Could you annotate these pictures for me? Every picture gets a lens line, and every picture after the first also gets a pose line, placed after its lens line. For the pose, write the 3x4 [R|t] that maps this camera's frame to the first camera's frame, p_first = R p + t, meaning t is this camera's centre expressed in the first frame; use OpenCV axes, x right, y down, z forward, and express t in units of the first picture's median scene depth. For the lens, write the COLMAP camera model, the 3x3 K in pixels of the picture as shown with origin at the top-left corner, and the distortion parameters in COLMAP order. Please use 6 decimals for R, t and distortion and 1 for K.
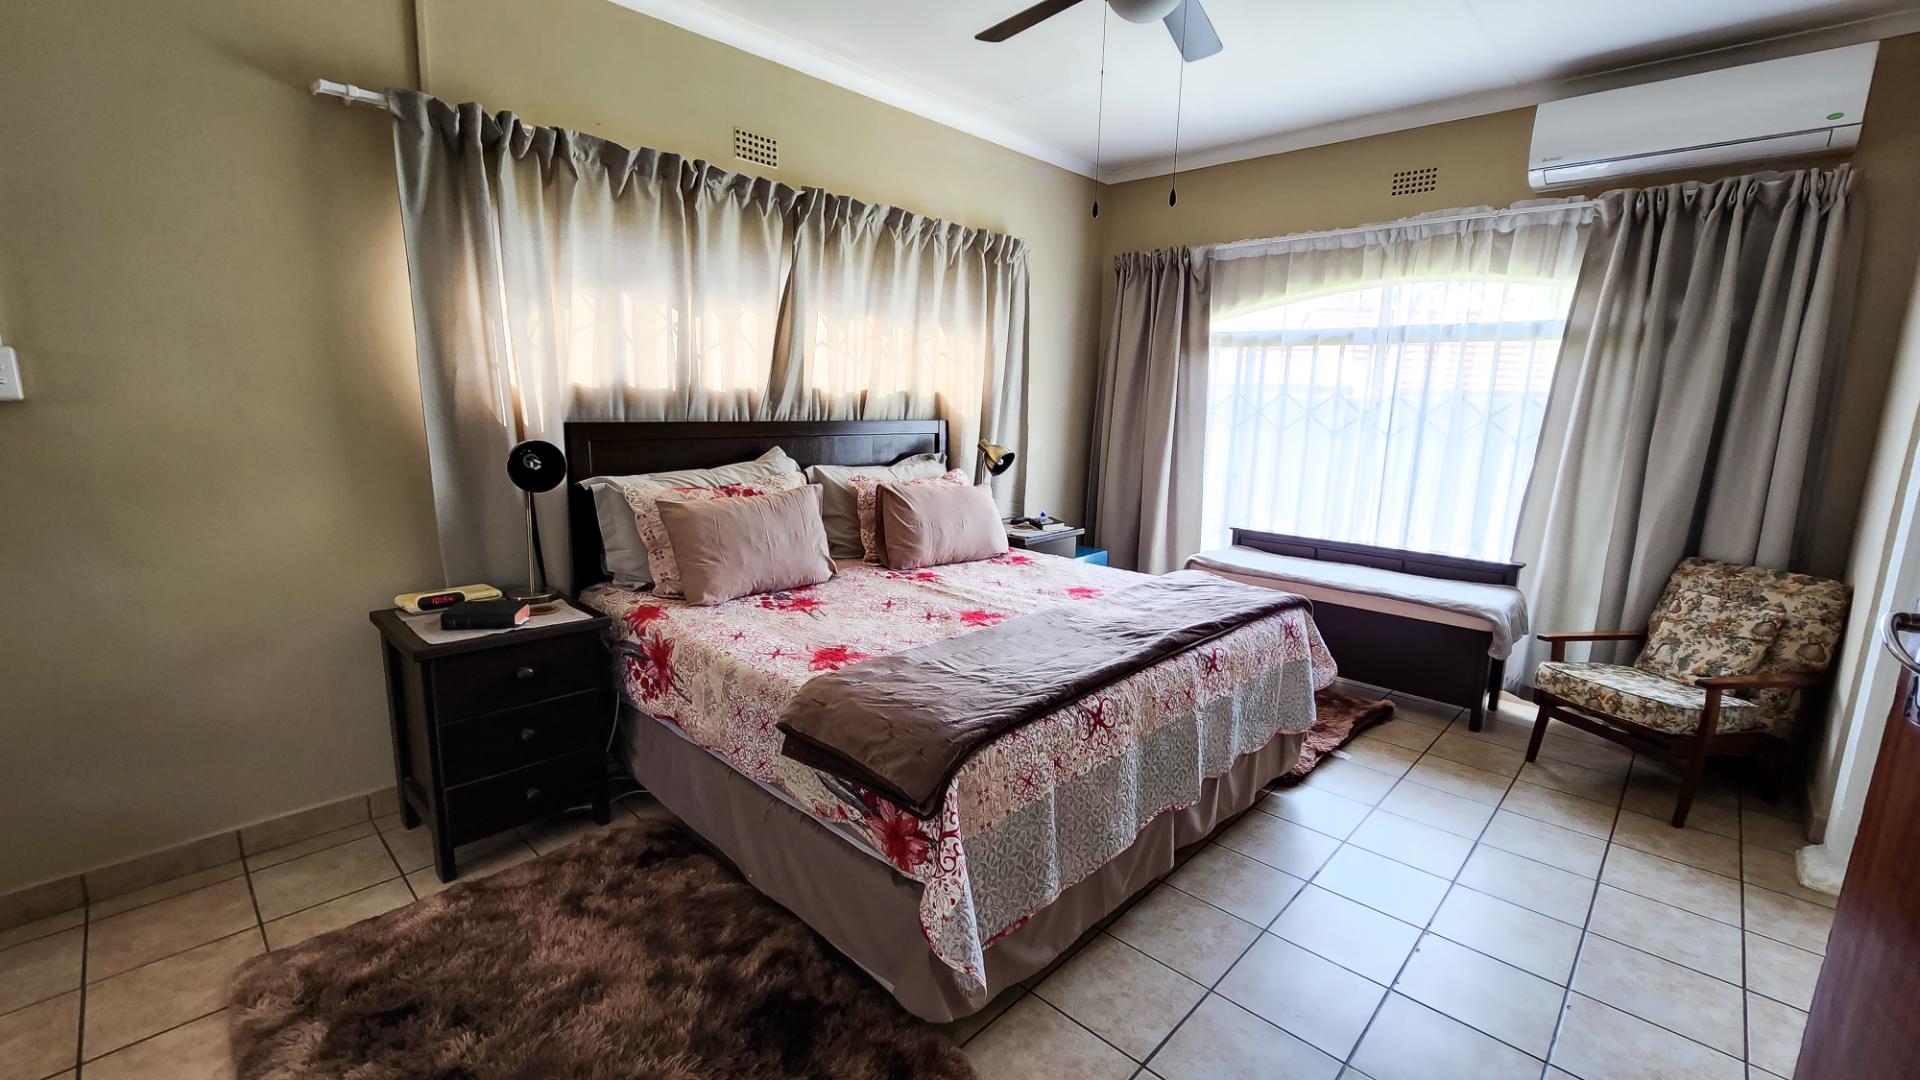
lens RADIAL K [[789.2, 0, 963.6], [0, 789.2, 542.6], [0, 0, 1]] dist [-0.000935, -0.000180]
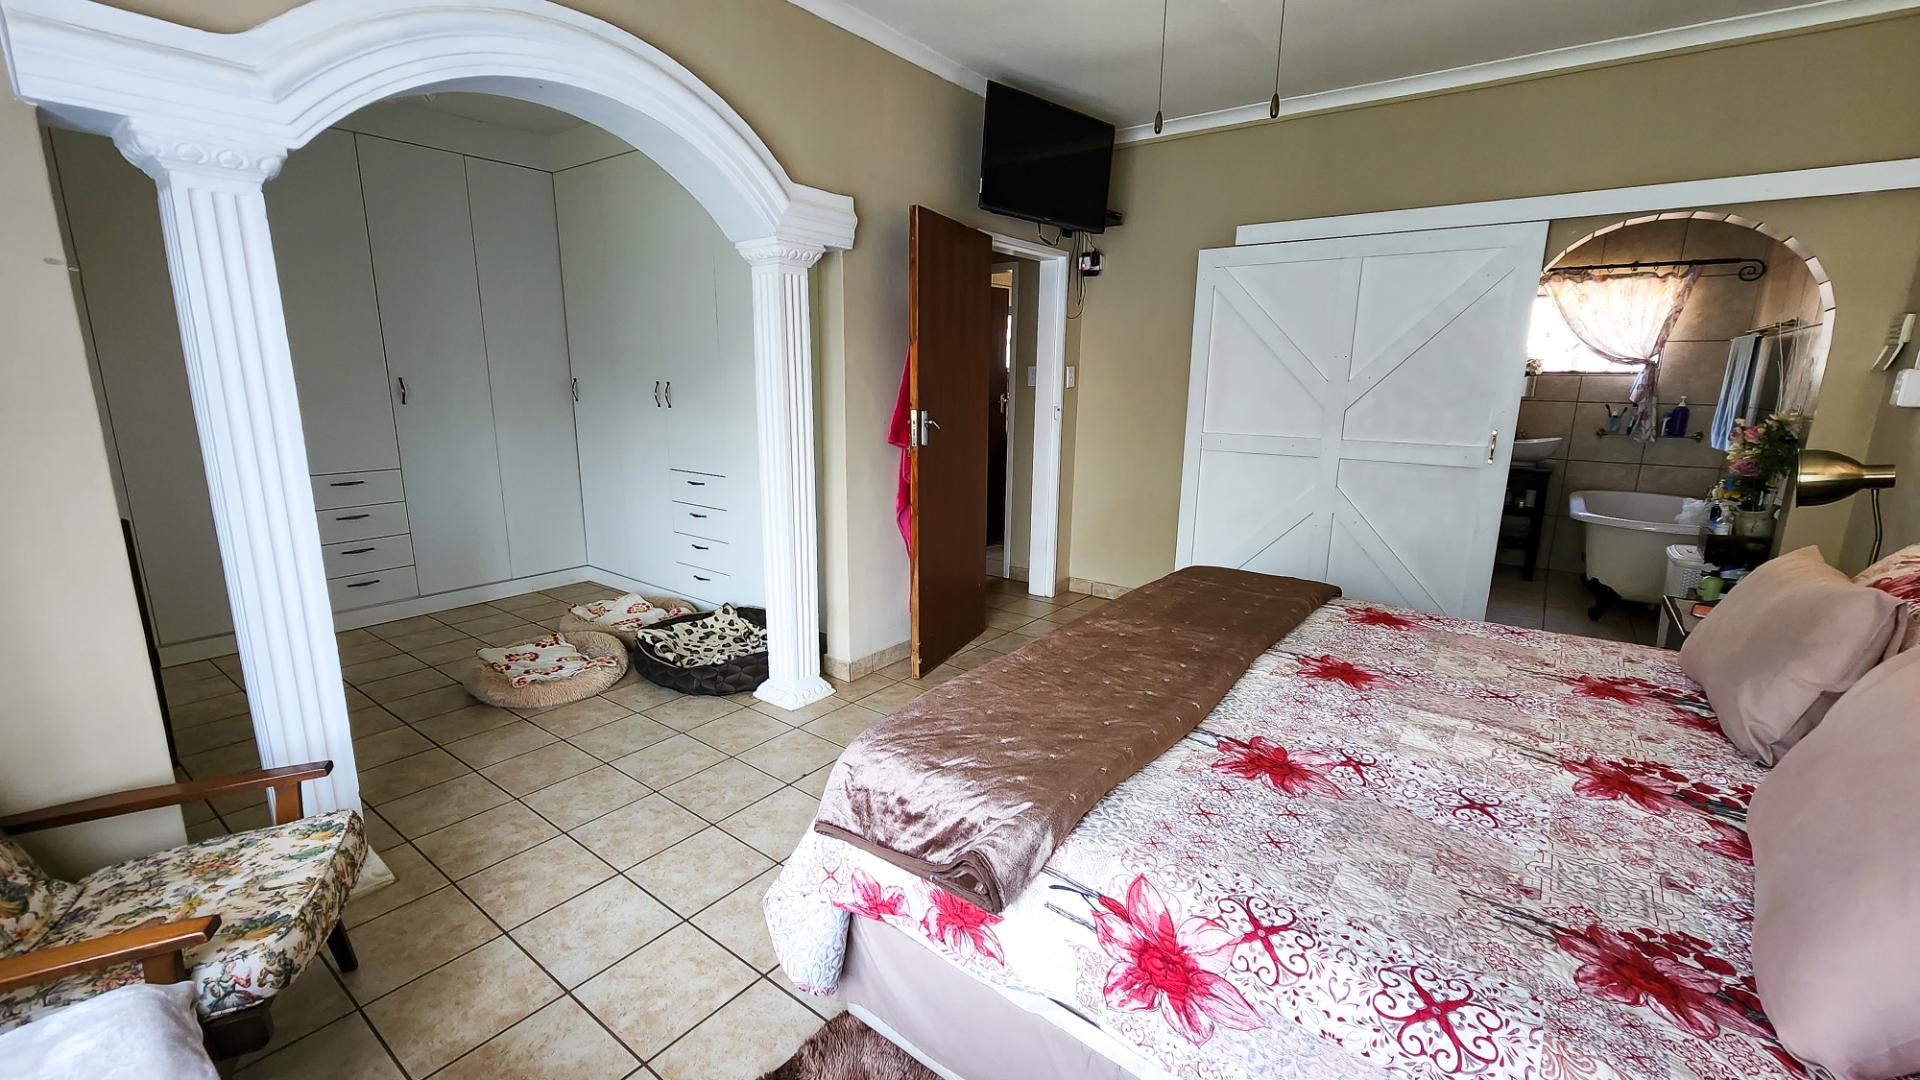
lens RADIAL K [[789.2, 0, 960.4], [0, 789.2, 541.1], [0, 0, 1]] dist [-0.000935, -0.000180]
pose [[-0.991687, -0.009943, -0.128288, 0.475313], [-0.058500, 0.922851, 0.380688, -0.289330], [0.114606, 0.385028, -0.915761, 1.587222]]
